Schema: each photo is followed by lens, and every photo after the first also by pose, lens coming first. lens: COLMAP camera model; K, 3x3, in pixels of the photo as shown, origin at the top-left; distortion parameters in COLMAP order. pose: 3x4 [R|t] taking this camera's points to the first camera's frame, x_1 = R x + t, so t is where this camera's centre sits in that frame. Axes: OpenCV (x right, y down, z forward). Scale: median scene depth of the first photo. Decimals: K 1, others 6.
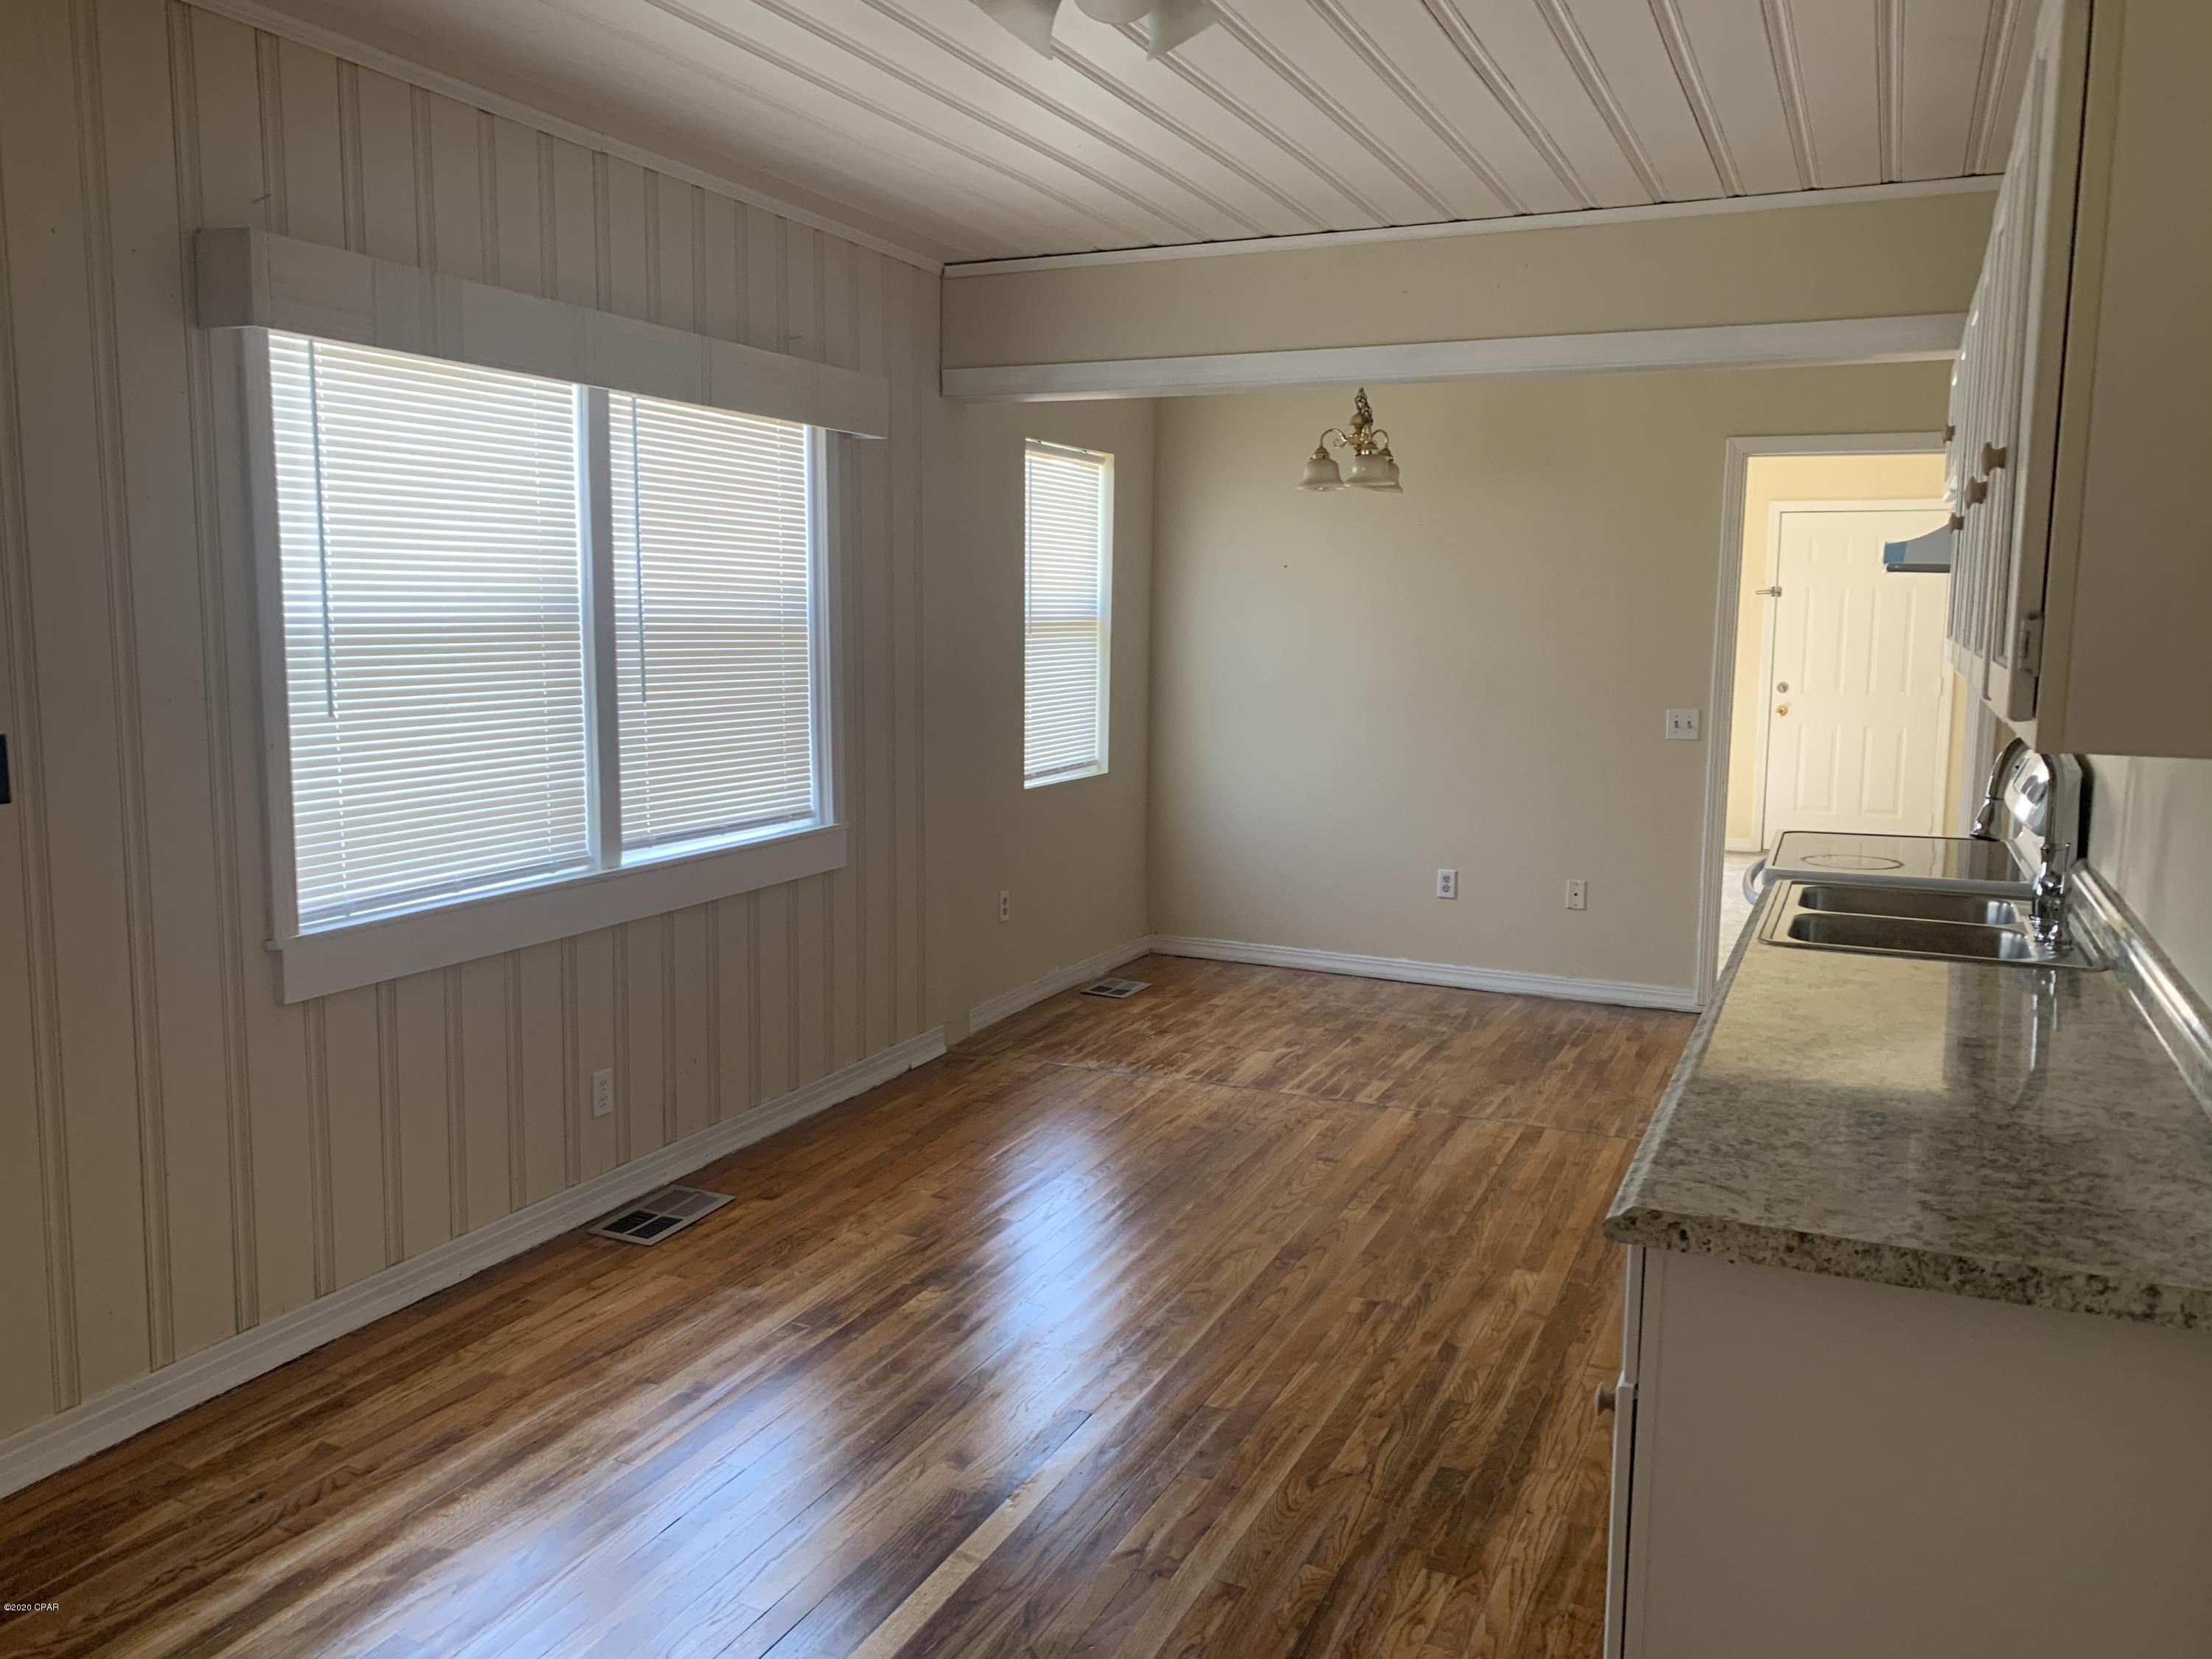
lens RADIAL K [[1686.1, 0, 1075.4], [0, 1686.1, 823.8], [0, 0, 1]] dist [0.011478, 0.005214]
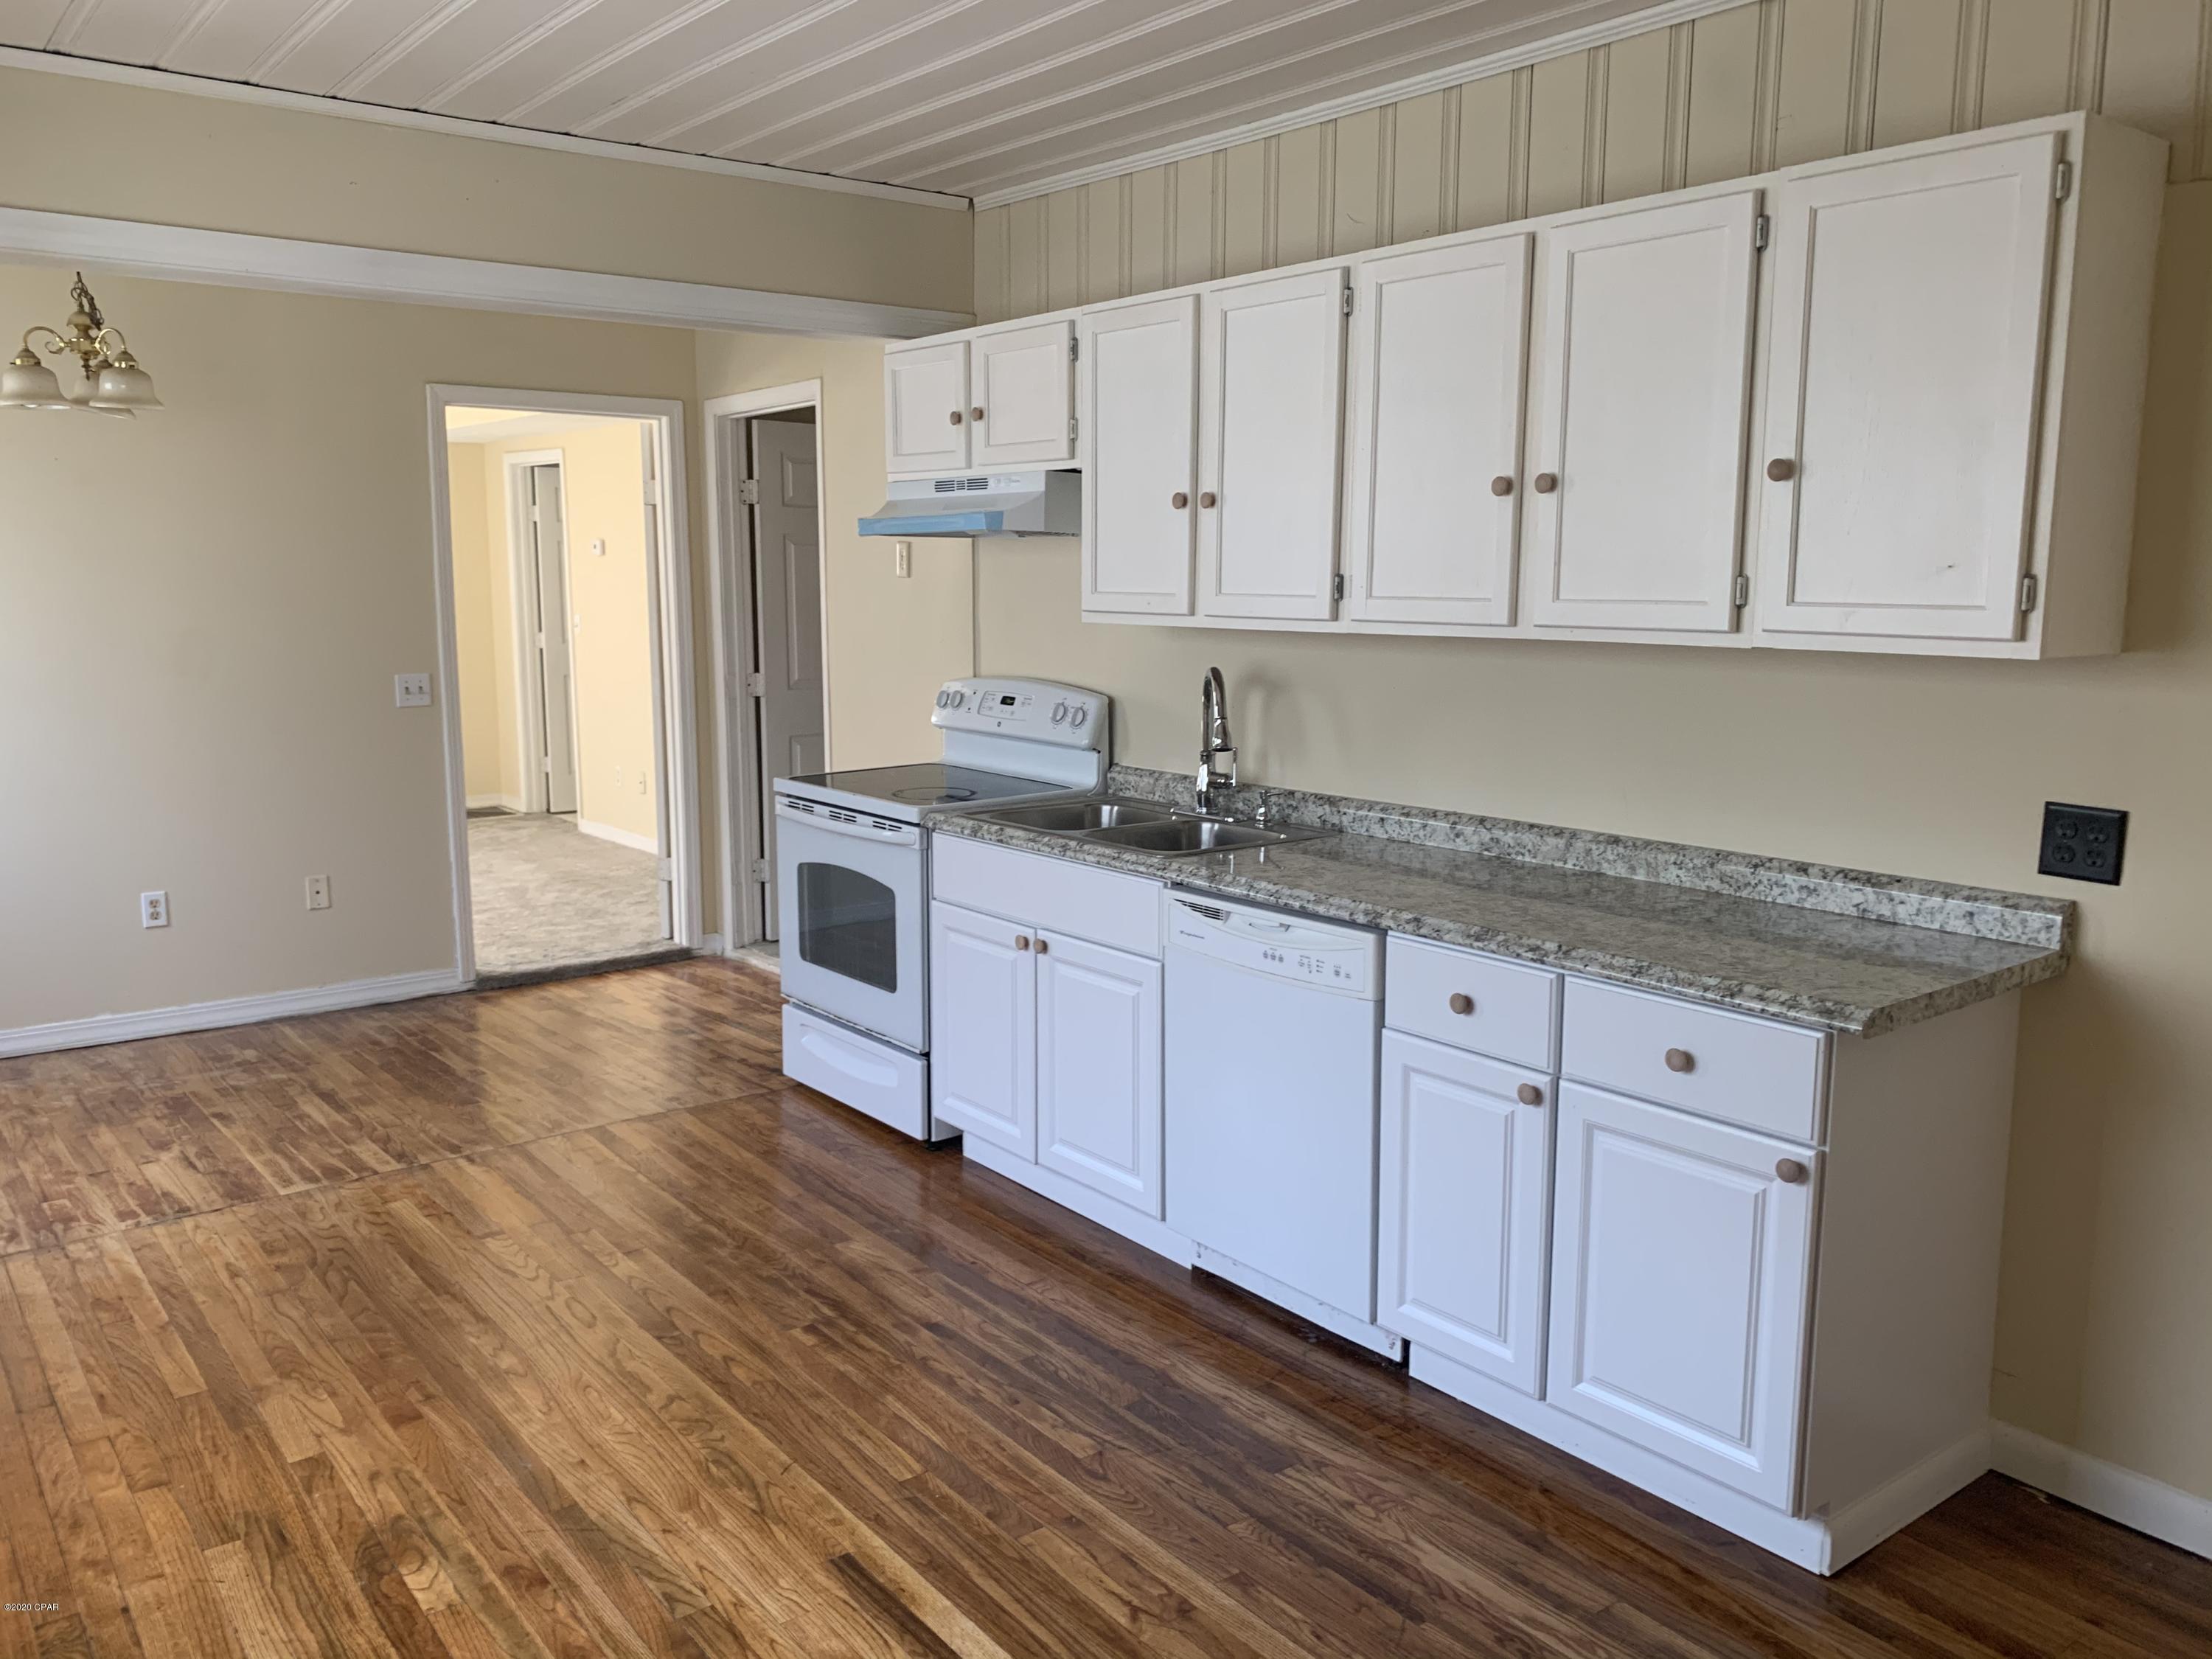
lens RADIAL K [[1703.3, 0, 1078.8], [0, 1703.3, 797.5], [0, 0, 1]] dist [0.061799, -0.050483]
pose [[0.456803, -0.129597, 0.880077, -0.385309], [0.117554, 0.989449, 0.084686, -0.045953], [-0.881767, 0.064772, 0.467218, 0.293338]]
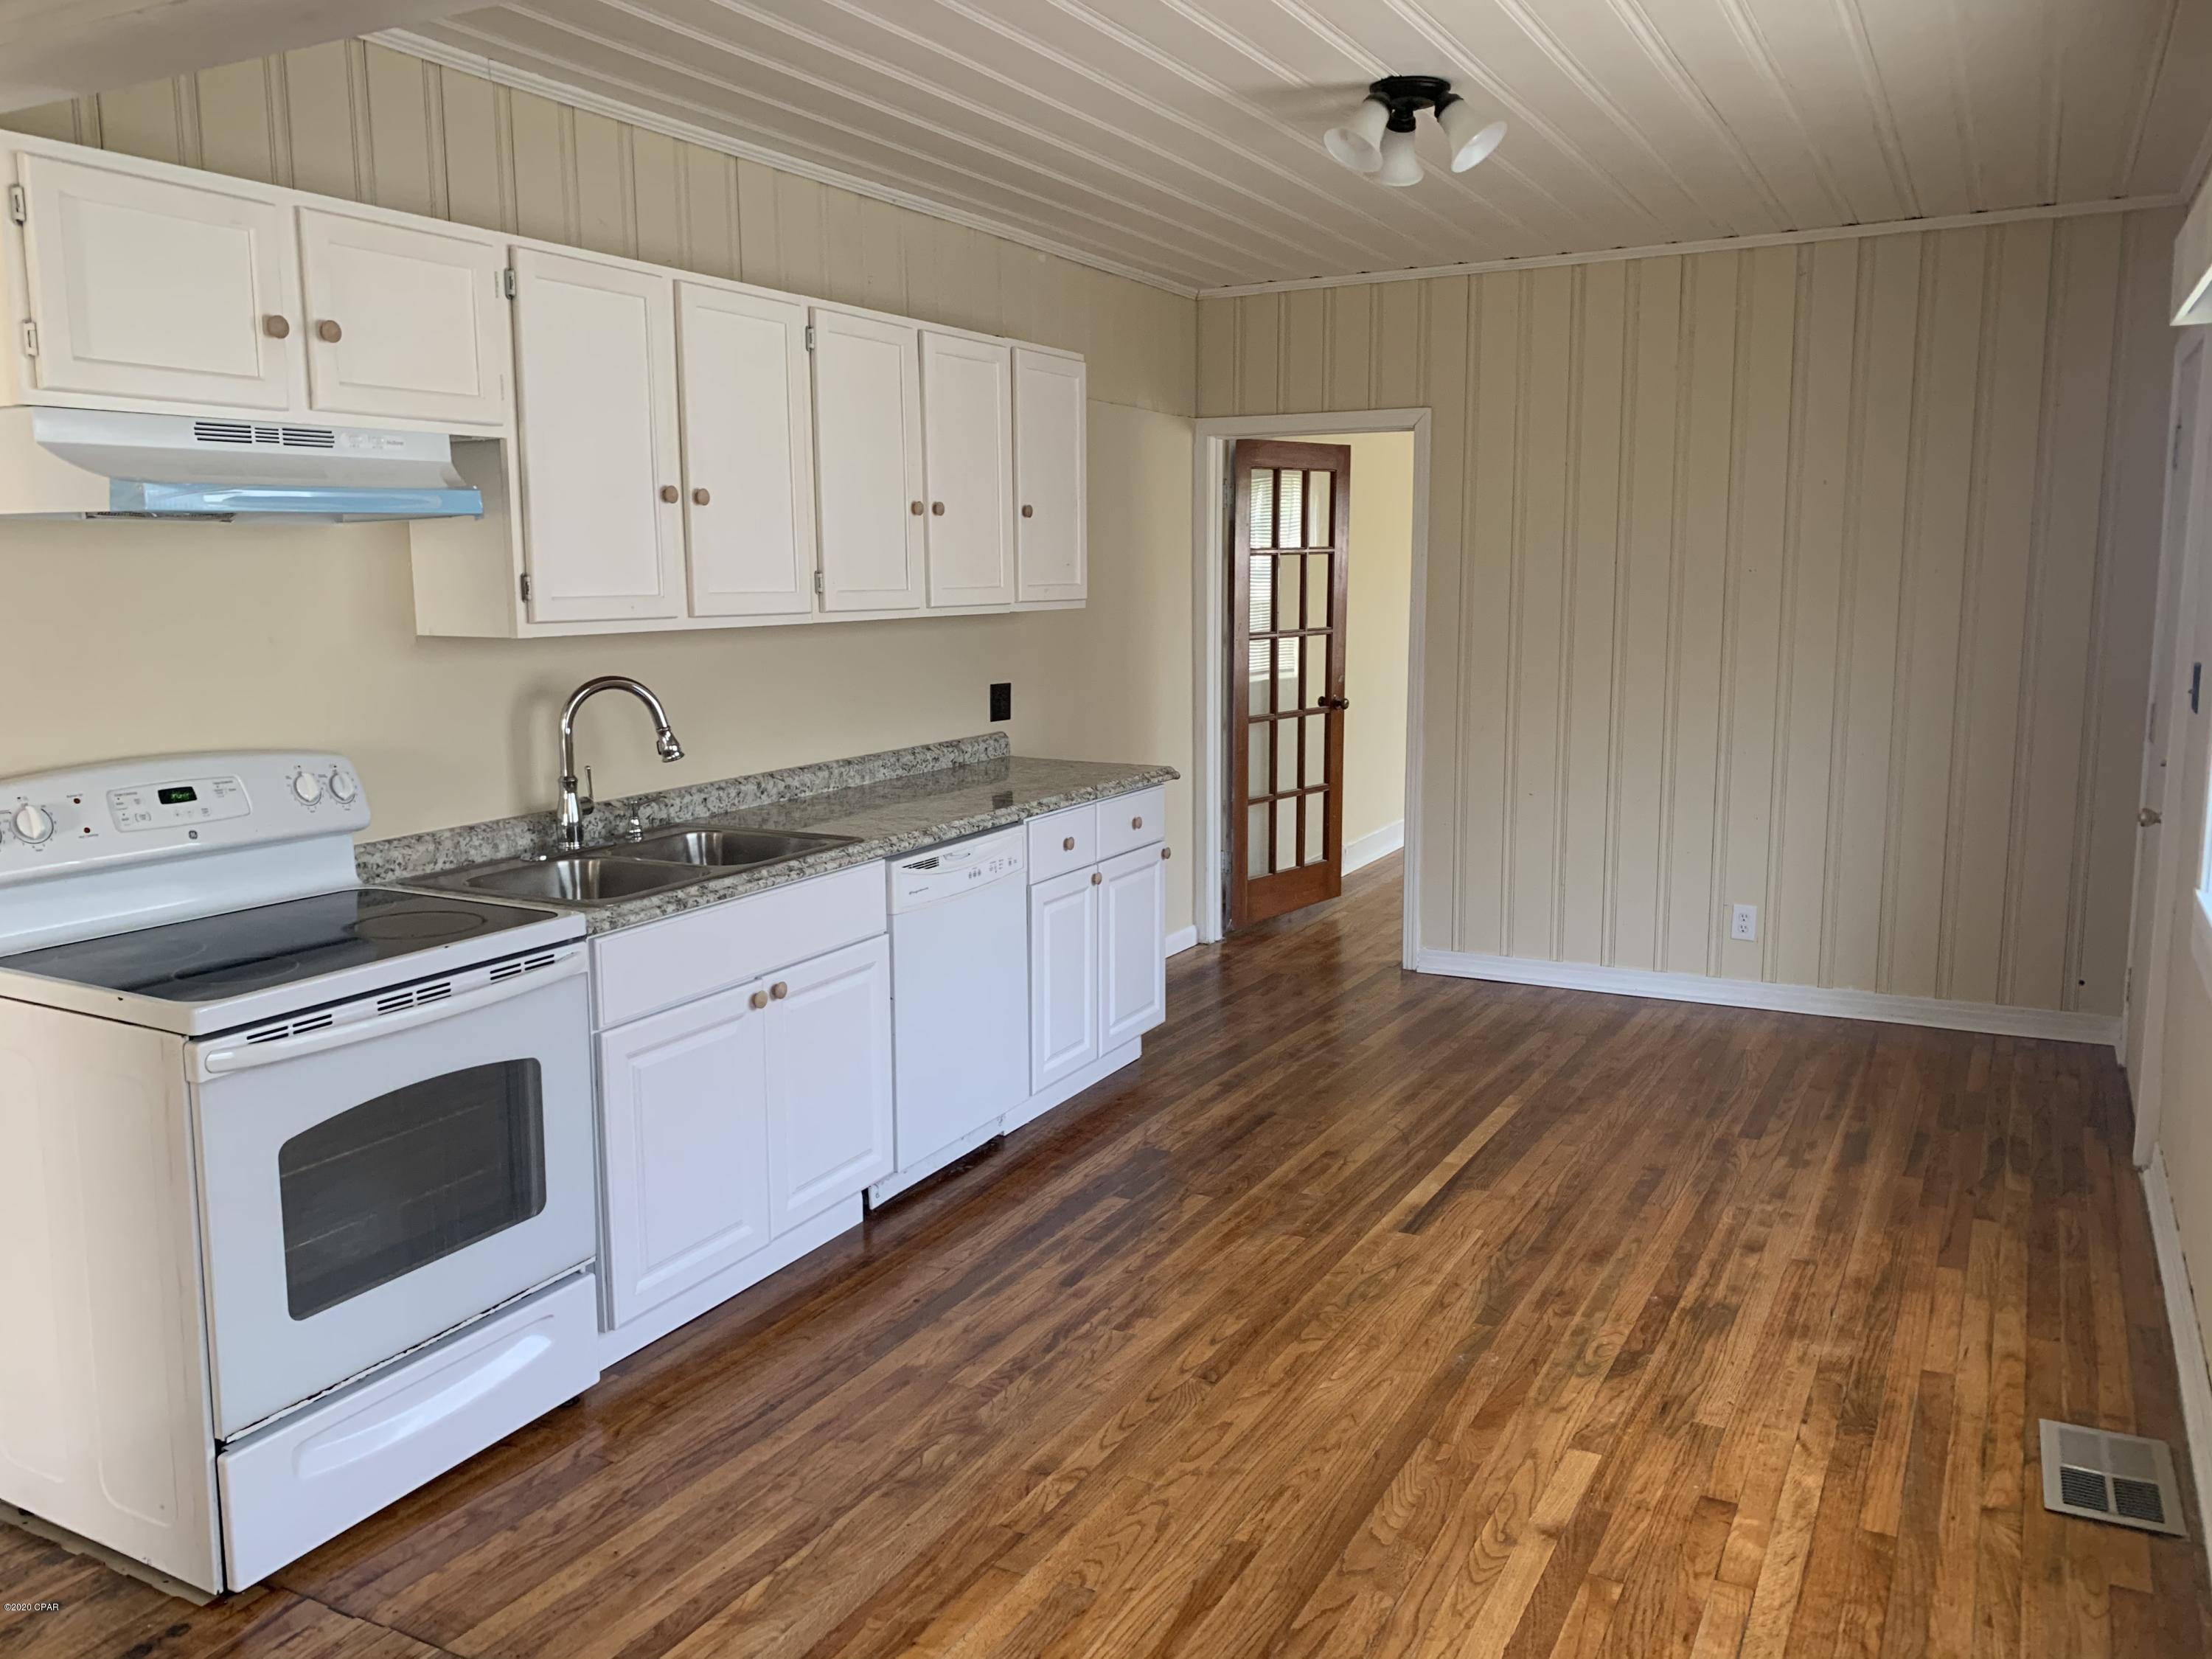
lens RADIAL K [[1703.3, 0, 1078.8], [0, 1703.3, 797.5], [0, 0, 1]] dist [0.061799, -0.050483]
pose [[-0.998140, -0.013871, 0.059362, 0.104323], [0.002311, 0.964459, 0.264222, -0.172250], [-0.060918, 0.263867, -0.962633, 1.292973]]
